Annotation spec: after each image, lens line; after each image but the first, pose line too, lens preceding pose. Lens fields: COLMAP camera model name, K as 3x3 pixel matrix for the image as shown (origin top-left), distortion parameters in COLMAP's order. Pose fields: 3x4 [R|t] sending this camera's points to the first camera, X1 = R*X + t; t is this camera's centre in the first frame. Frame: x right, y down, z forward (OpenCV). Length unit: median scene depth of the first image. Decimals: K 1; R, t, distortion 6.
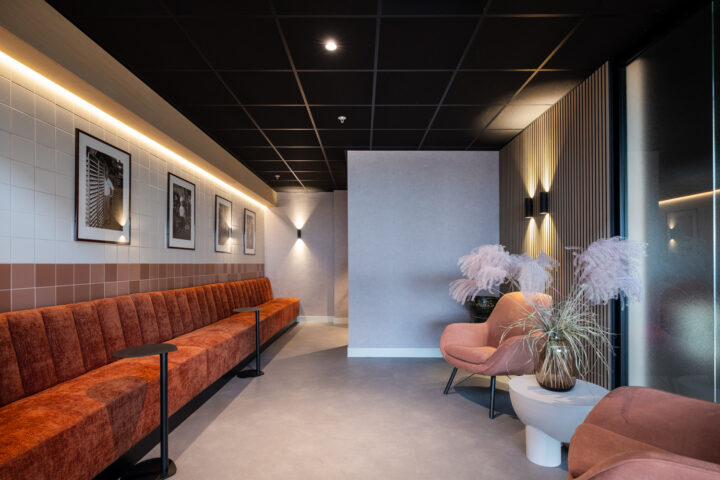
lens RADIAL K [[370.4, 0, 360.1], [0, 370.4, 262.5], [0, 0, 1]] dist [-0.000079, 0.000004]
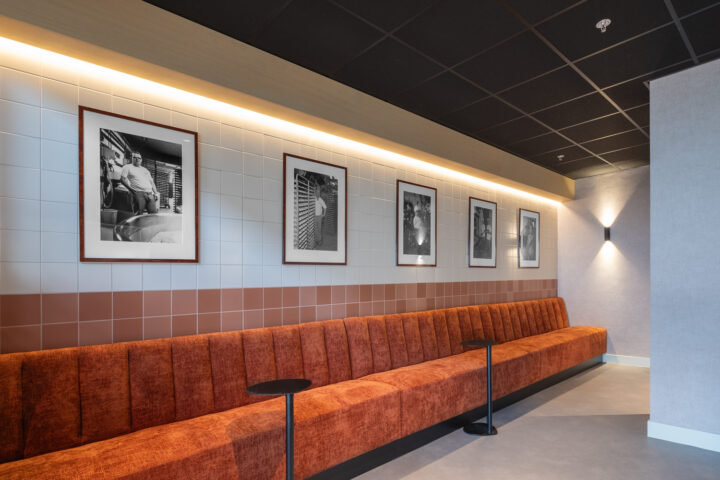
lens RADIAL K [[416.0, 0, 361.0], [0, 416.0, 290.7], [0, 0, 1]] dist [-0.002495, -0.000563]
pose [[0.694105, -0.011264, -0.719785, 0.162371], [0.032129, 0.999366, 0.015344, 0.002253], [0.719156, -0.033777, 0.694027, 0.296504]]
